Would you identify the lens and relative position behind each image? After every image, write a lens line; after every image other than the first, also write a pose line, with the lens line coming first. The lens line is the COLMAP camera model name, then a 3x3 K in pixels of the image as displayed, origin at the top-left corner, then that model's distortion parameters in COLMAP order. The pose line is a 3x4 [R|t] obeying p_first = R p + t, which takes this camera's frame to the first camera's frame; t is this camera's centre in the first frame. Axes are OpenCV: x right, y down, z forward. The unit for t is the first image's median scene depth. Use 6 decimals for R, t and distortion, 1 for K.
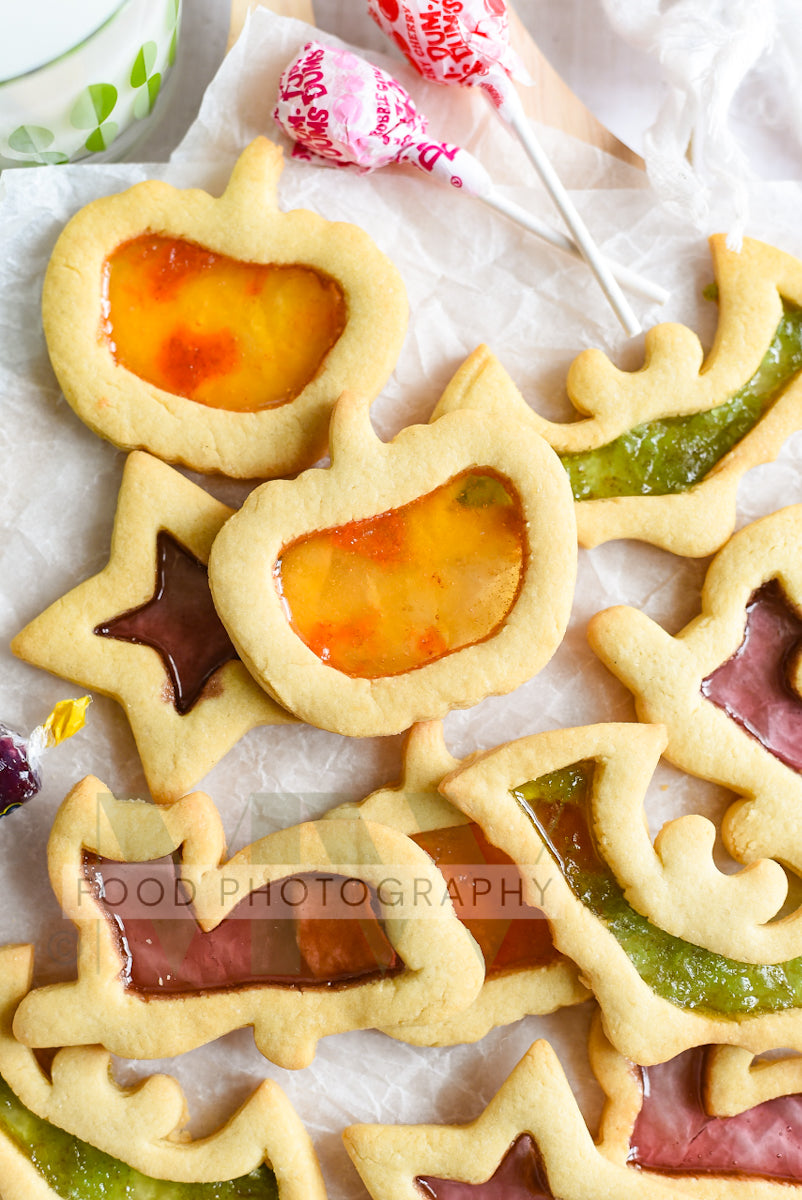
lens RADIAL K [[1912.7, 0, 400.8], [0, 1912.7, 616.5], [0, 0, 1]] dist [-0.152288, 0.004348]
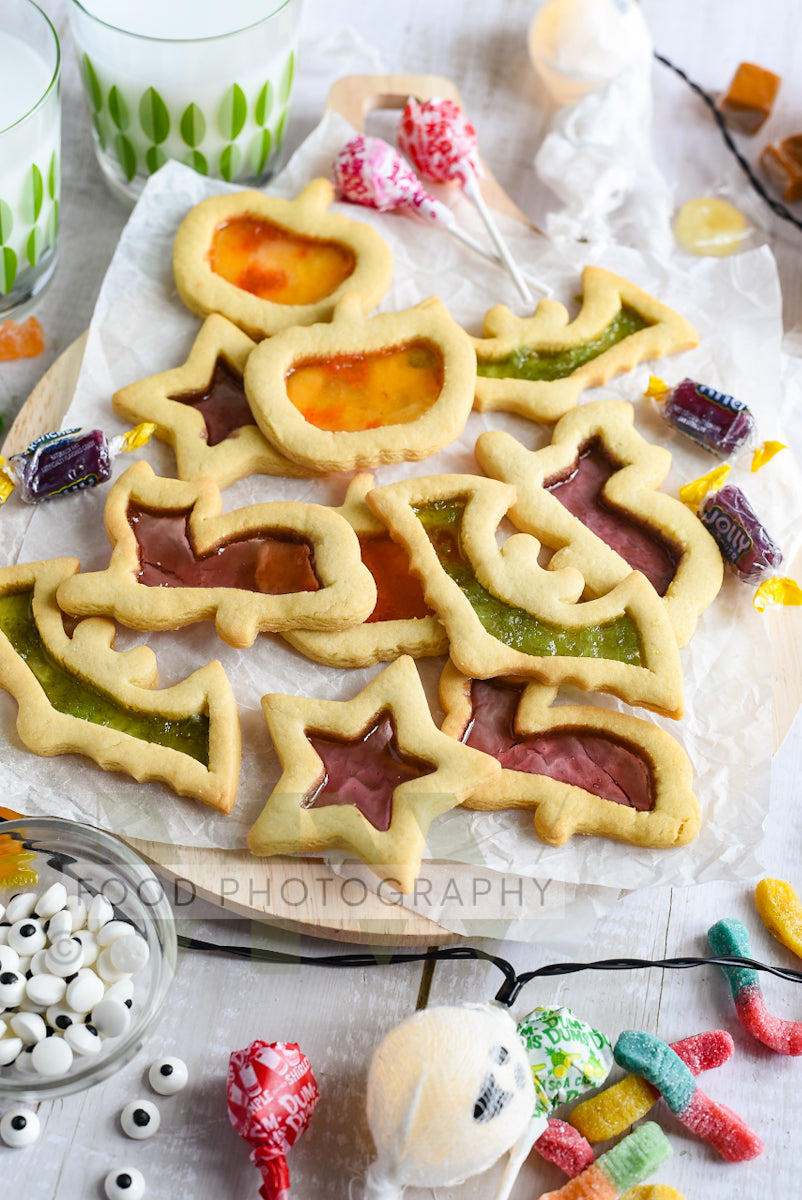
lens RADIAL K [[1859.4, 0, 399.3], [0, 1859.4, 600.6], [0, 0, 1]] dist [-0.150592, 0.008240]
pose [[0.988366, 0.144035, -0.048849, 0.129255], [-0.150091, 0.871746, -0.466403, 0.838105], [-0.024595, 0.468309, 0.883222, -0.282842]]
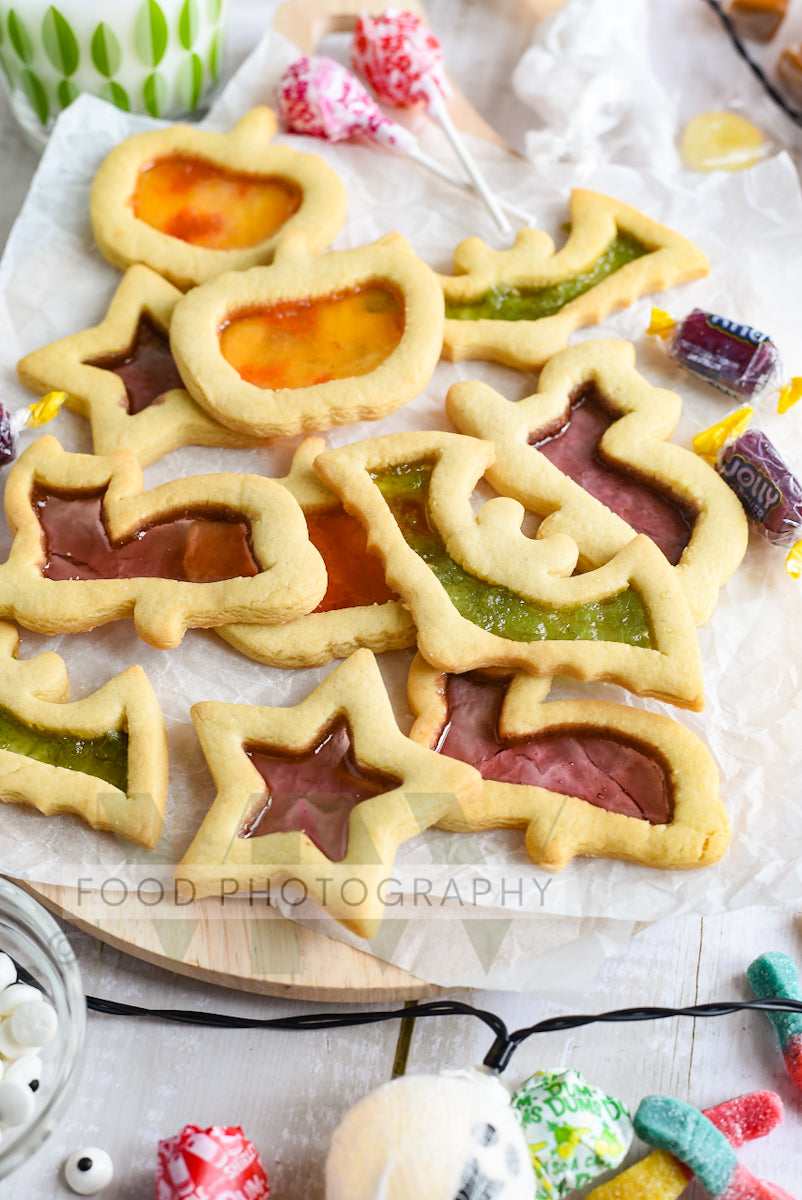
lens RADIAL K [[1885.3, 0, 402.0], [0, 1885.3, 599.9], [0, 0, 1]] dist [-0.154235, 0.004490]
pose [[0.991410, 0.096164, -0.088649, 0.196263], [-0.127133, 0.867733, -0.480497, 0.754035], [0.030717, 0.487639, 0.872505, -0.063072]]
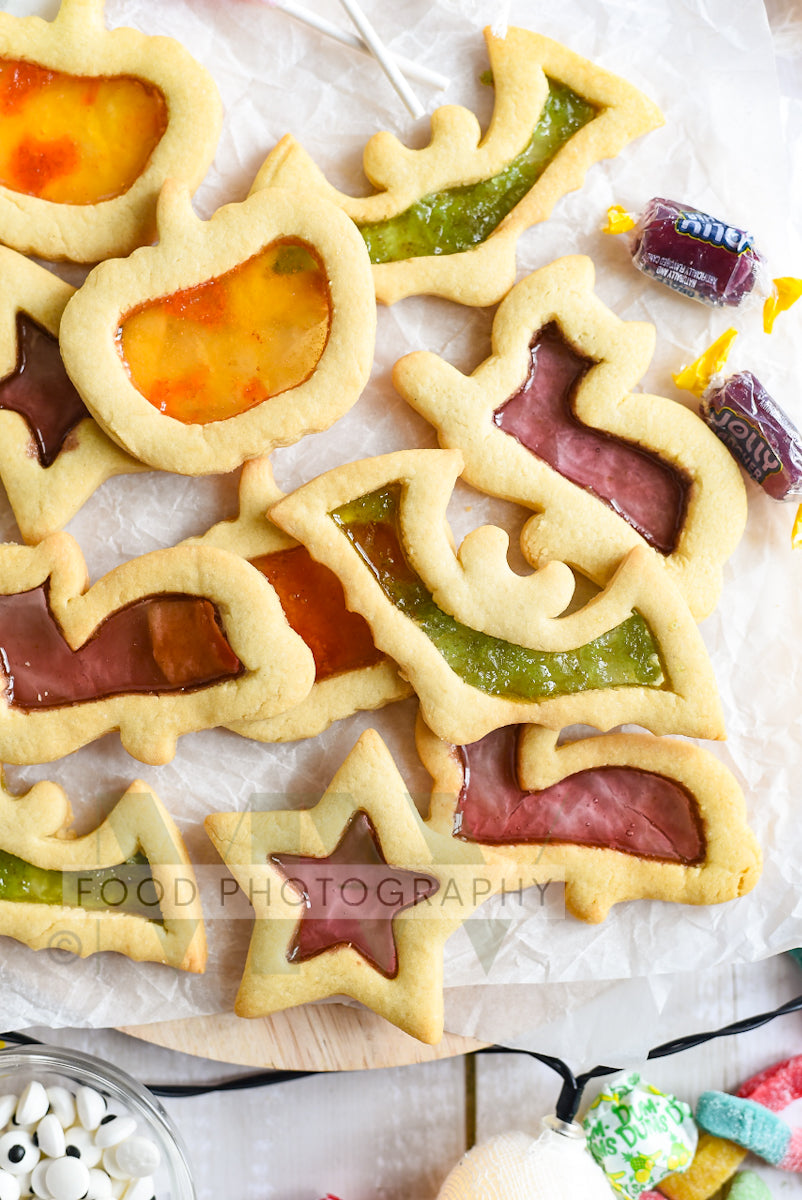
lens RADIAL K [[1883.5, 0, 399.7], [0, 1883.5, 600.9], [0, 0, 1]] dist [-0.150733, 0.014551]
pose [[0.998285, -0.058498, -0.002090, 0.097115], [0.058535, 0.997428, 0.041366, 0.096884], [-0.000335, -0.041418, 0.999142, -0.138594]]
